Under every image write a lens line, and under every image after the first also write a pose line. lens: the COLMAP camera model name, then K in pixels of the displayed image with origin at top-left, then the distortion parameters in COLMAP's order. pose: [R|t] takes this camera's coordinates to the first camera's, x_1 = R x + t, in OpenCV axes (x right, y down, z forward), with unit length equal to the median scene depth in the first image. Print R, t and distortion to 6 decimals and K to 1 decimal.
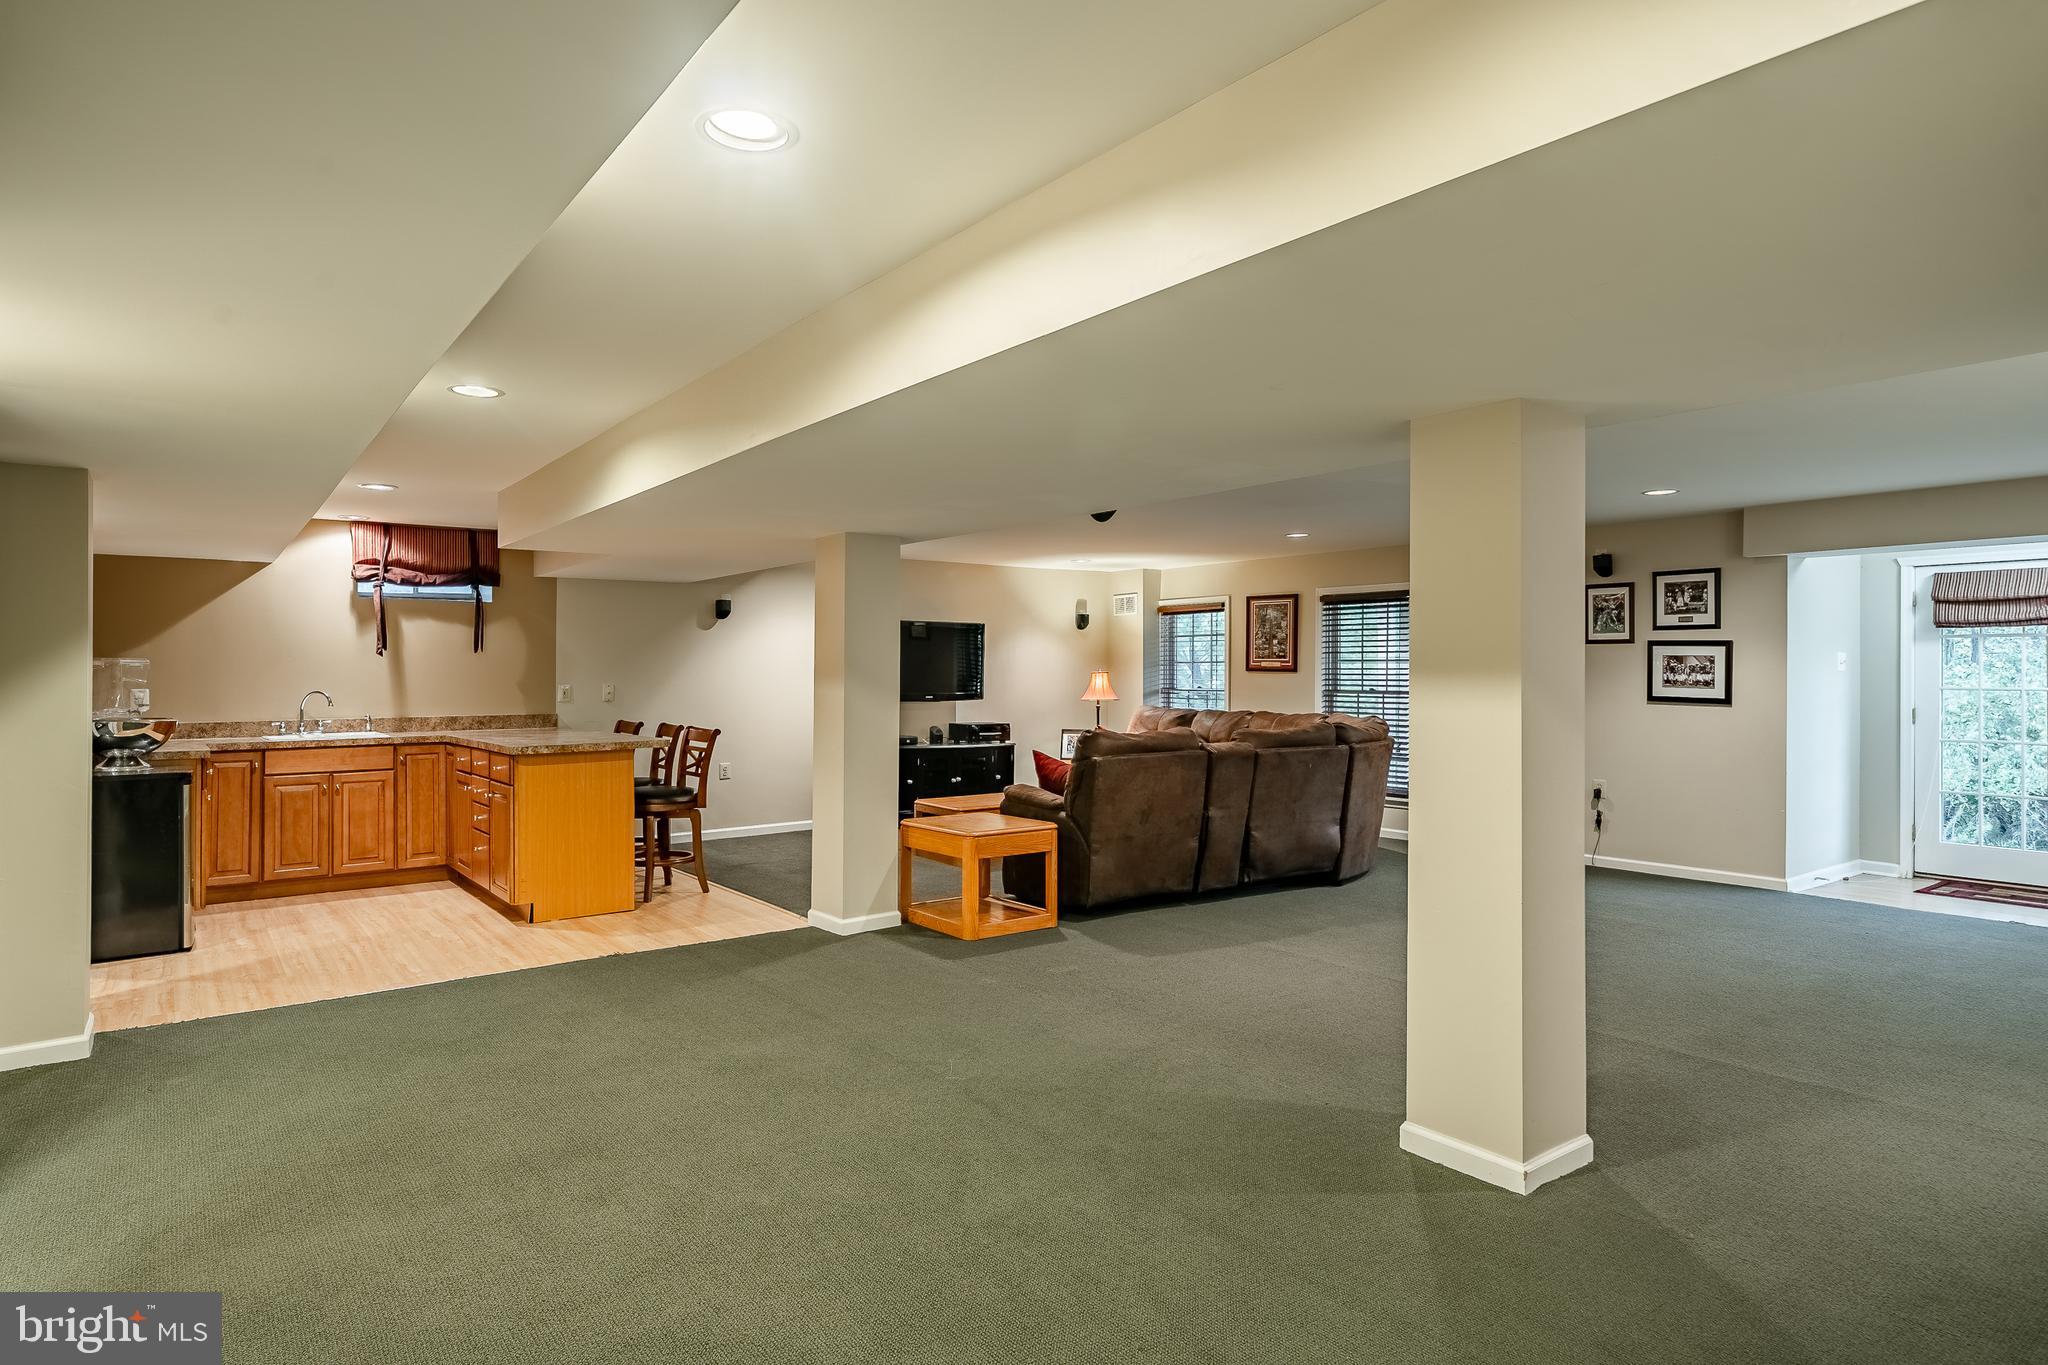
lens RADIAL K [[1145.8, 0, 1015.7], [0, 1145.8, 662.8], [0, 0, 1]] dist [-0.002097, -0.000572]
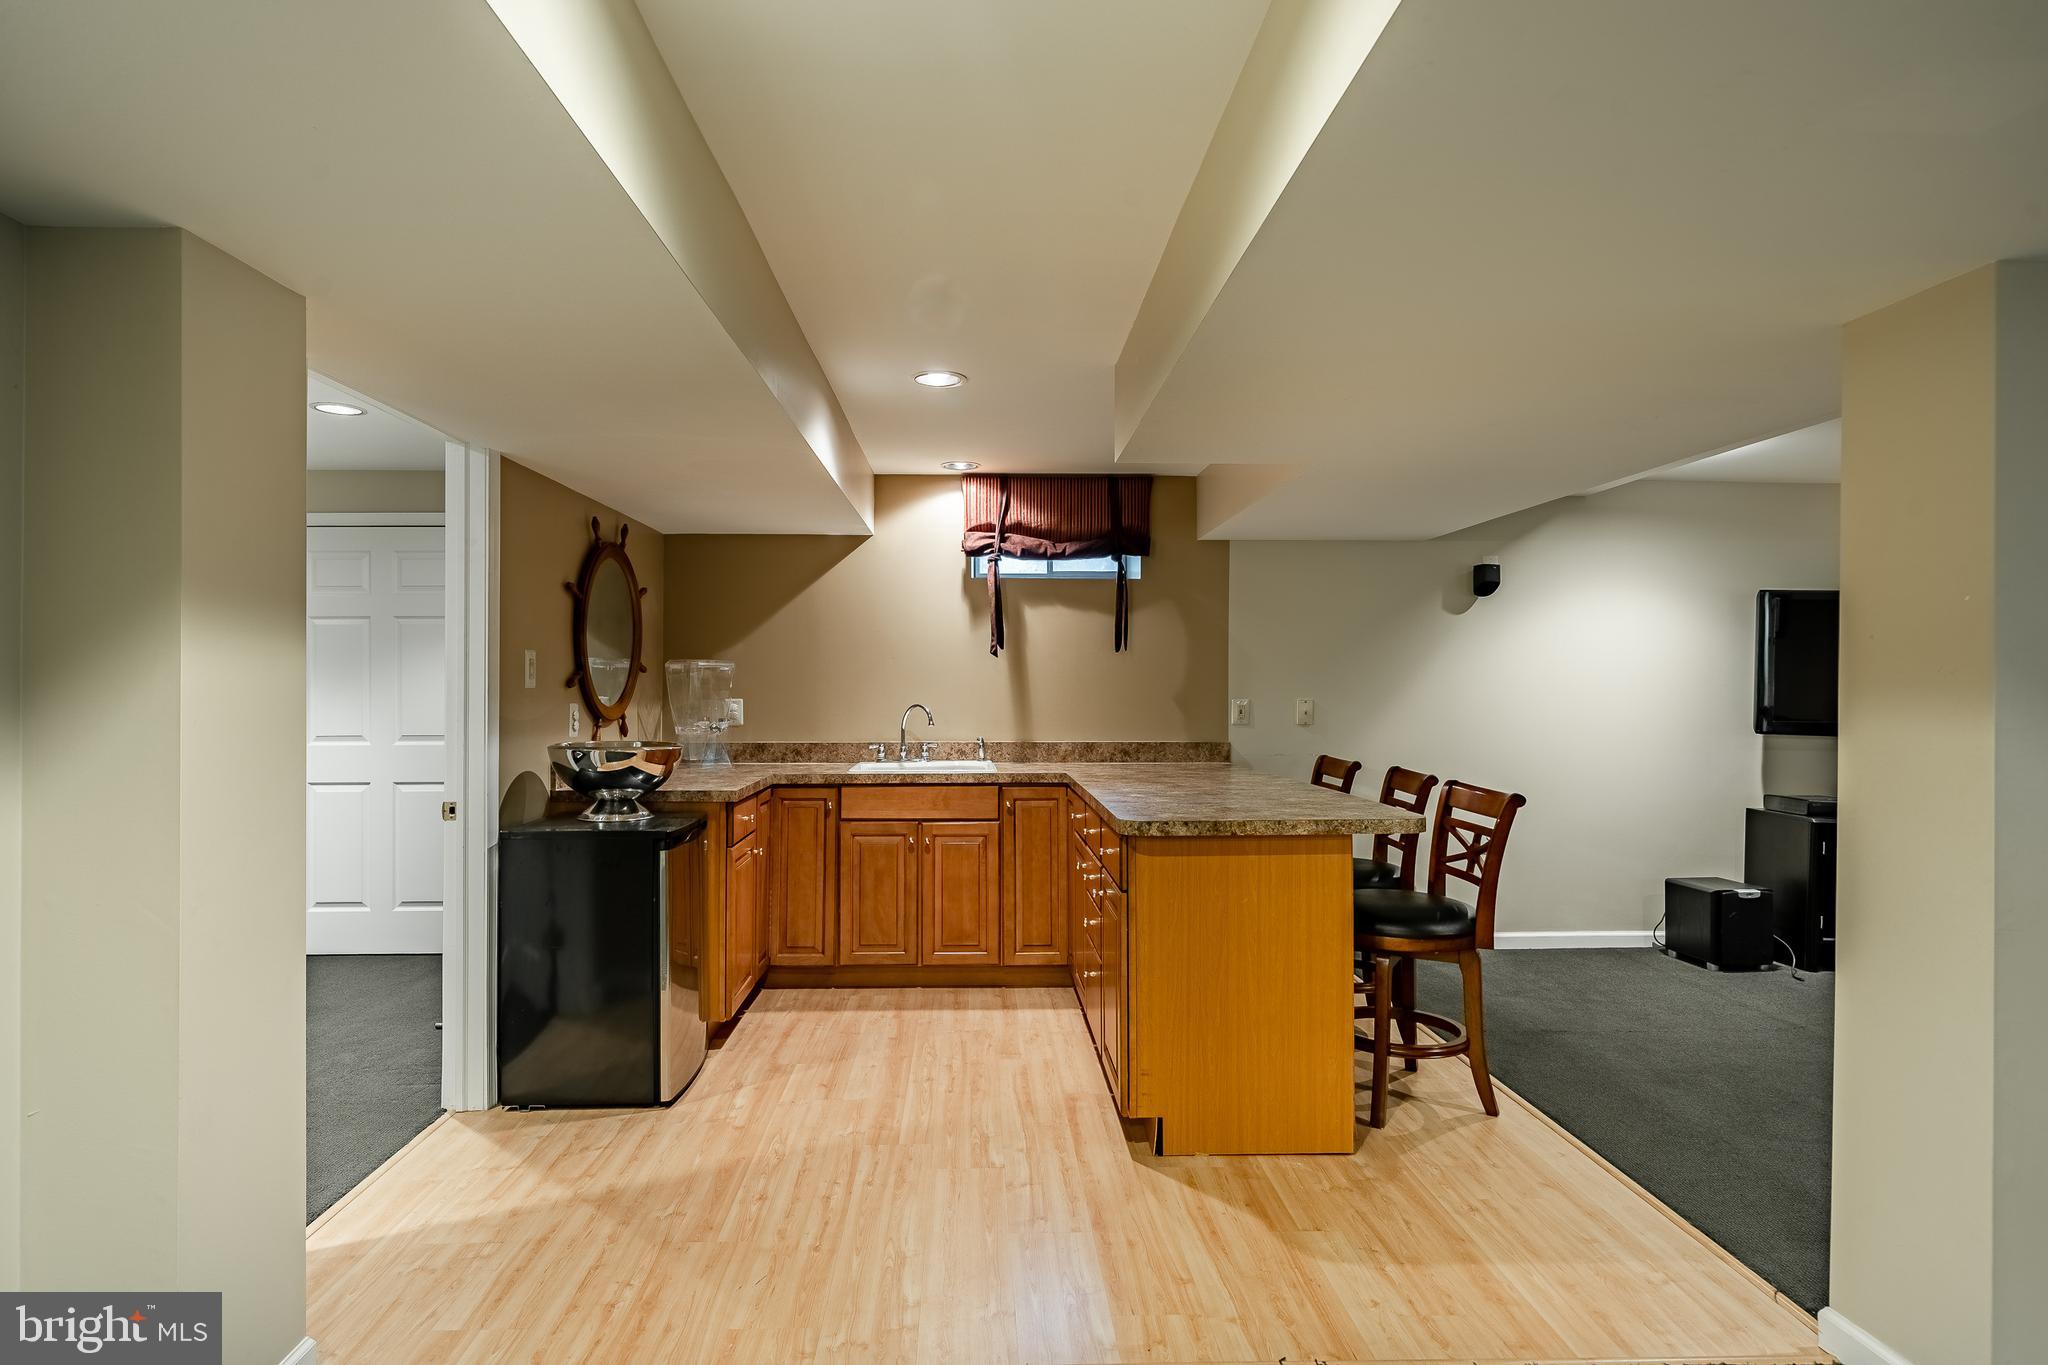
lens RADIAL K [[1087.7, 0, 988.8], [0, 1087.7, 678.5], [0, 0, 1]] dist [0.001695, 0.000142]
pose [[0.809858, 0.001491, -0.586624, -0.157248], [0.001291, 0.999990, 0.004324, 0.004822], [0.586624, -0.004259, 0.809848, 0.447708]]
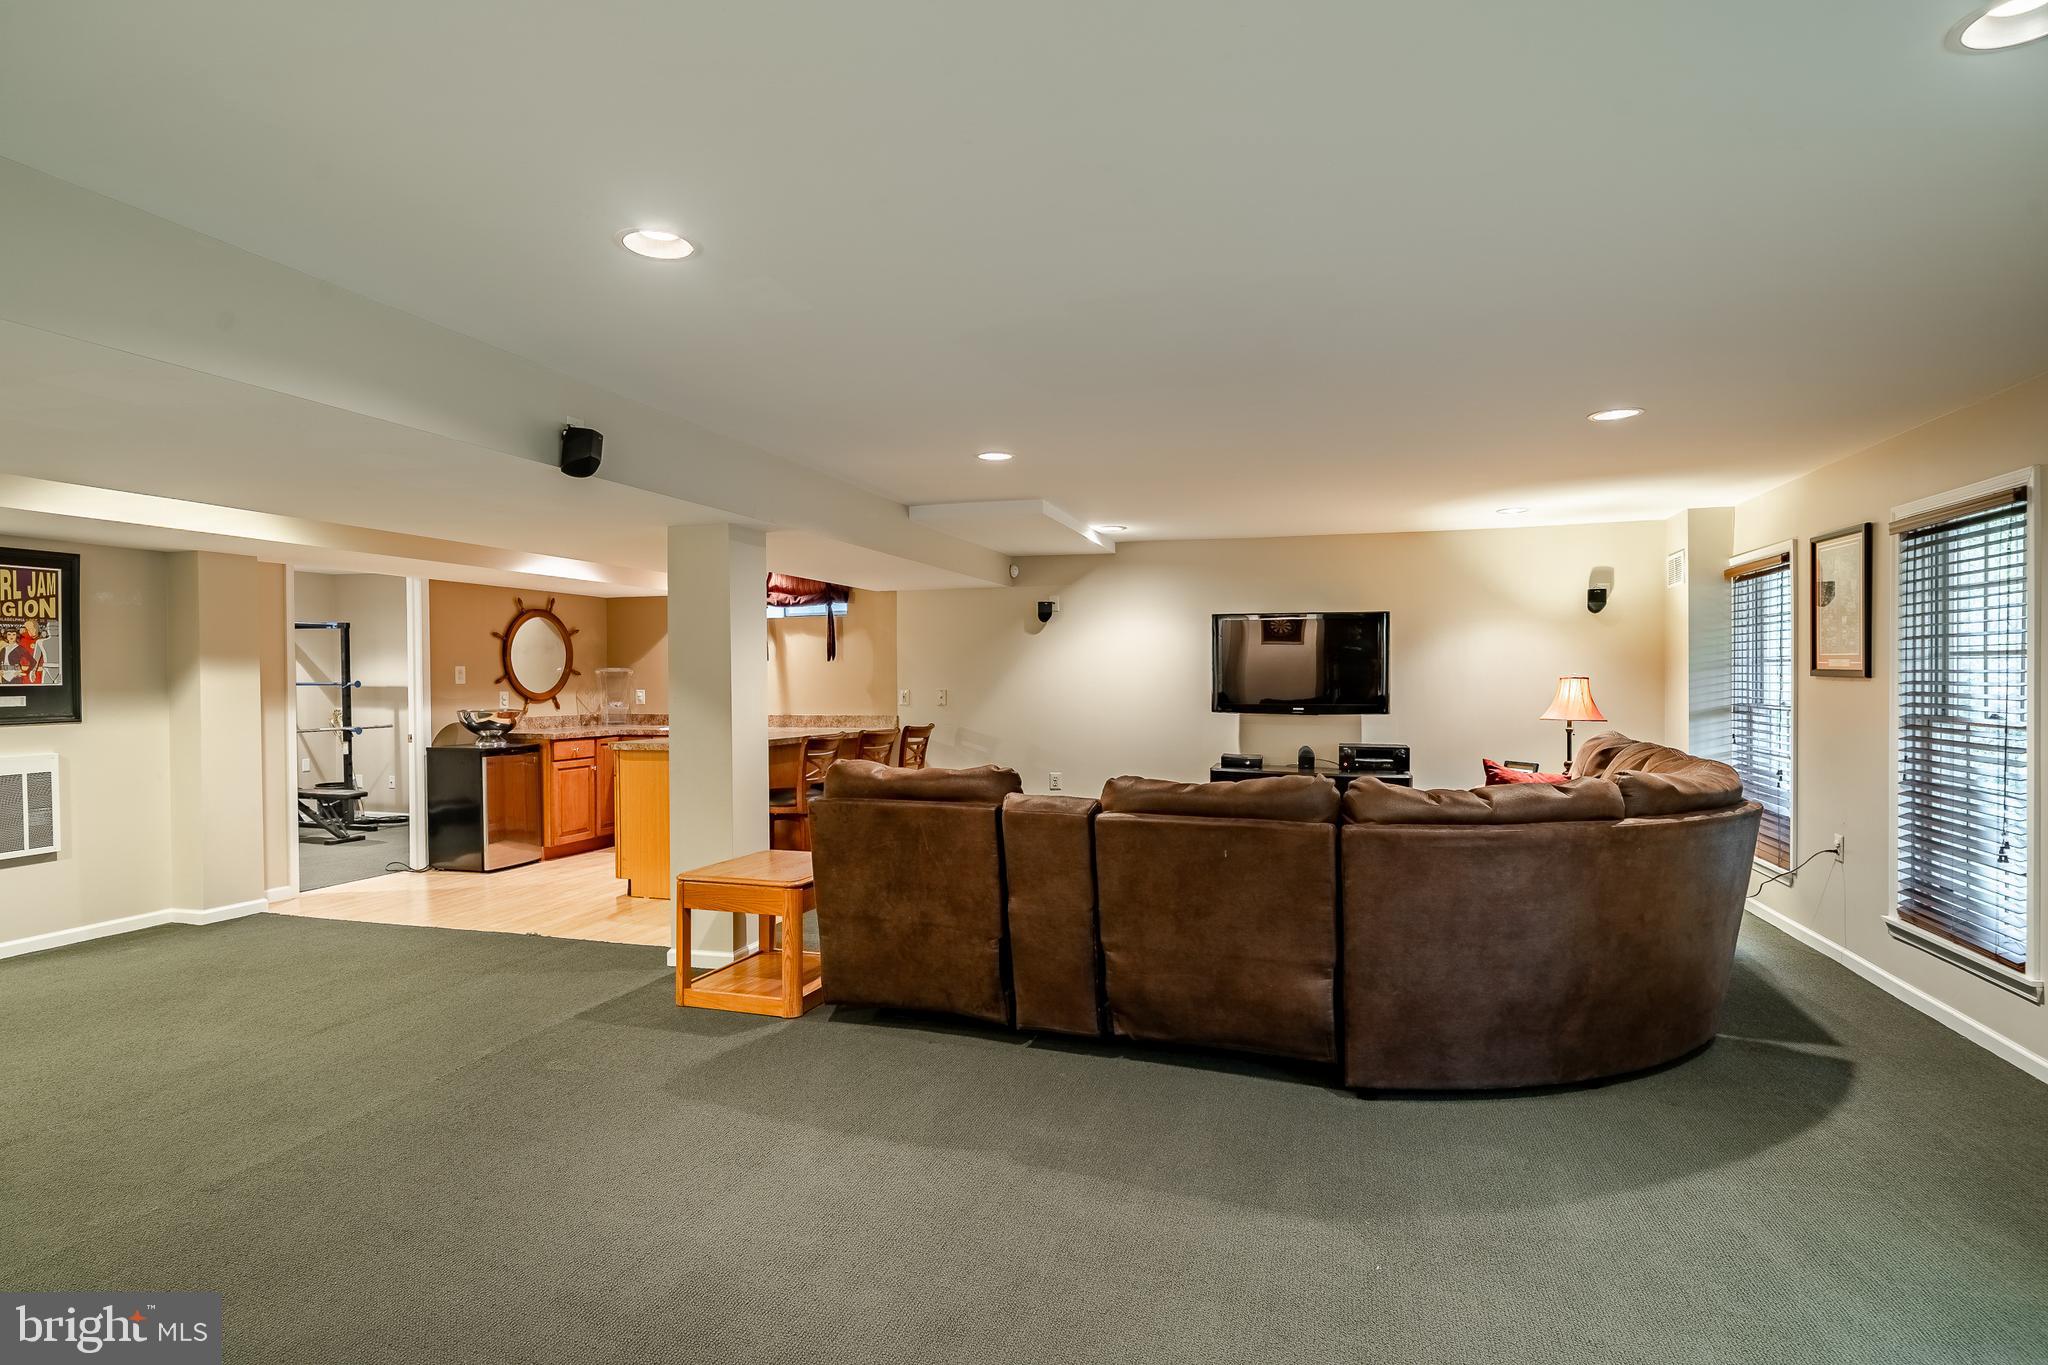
lens RADIAL K [[1051.7, 0, 1021.1], [0, 1051.7, 695.9], [0, 0, 1]] dist [0.000205, 0.000115]
pose [[0.584465, 0.015126, -0.811278, 0.541315], [0.008248, 0.999664, 0.024580, 0.002102], [0.811377, -0.021057, 0.584144, 0.570939]]
